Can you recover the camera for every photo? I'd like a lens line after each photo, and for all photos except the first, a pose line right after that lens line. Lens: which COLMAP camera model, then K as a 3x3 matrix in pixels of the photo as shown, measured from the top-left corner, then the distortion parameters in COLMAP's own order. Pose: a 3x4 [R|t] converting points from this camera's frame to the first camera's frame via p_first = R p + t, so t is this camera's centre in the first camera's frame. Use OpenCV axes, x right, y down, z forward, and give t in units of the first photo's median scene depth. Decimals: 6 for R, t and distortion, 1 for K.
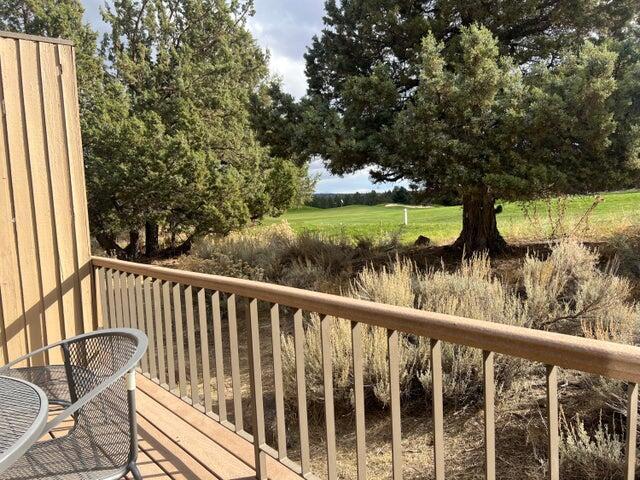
lens RADIAL K [[481.1, 0, 318.9], [0, 481.1, 243.2], [0, 0, 1]] dist [0.052871, -0.057233]
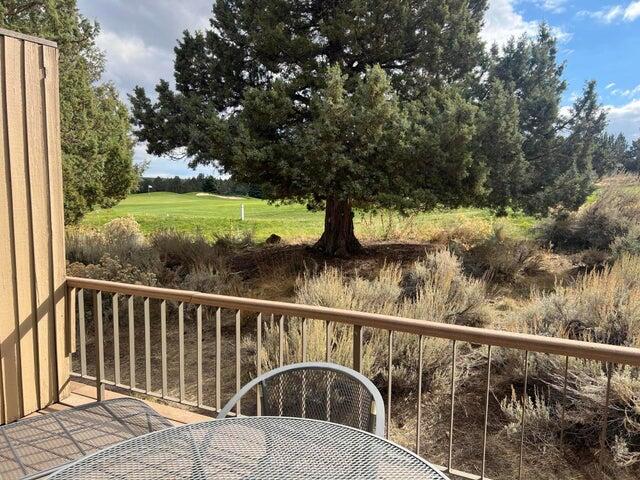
lens RADIAL K [[481.1, 0, 320.0], [0, 481.1, 240.7], [0, 0, 1]] dist [0.052871, -0.057233]
pose [[0.919313, 0.011080, 0.393372, -0.228221], [-0.018118, 0.999735, 0.014182, -0.037329], [-0.393110, -0.020165, 0.919270, -0.021784]]
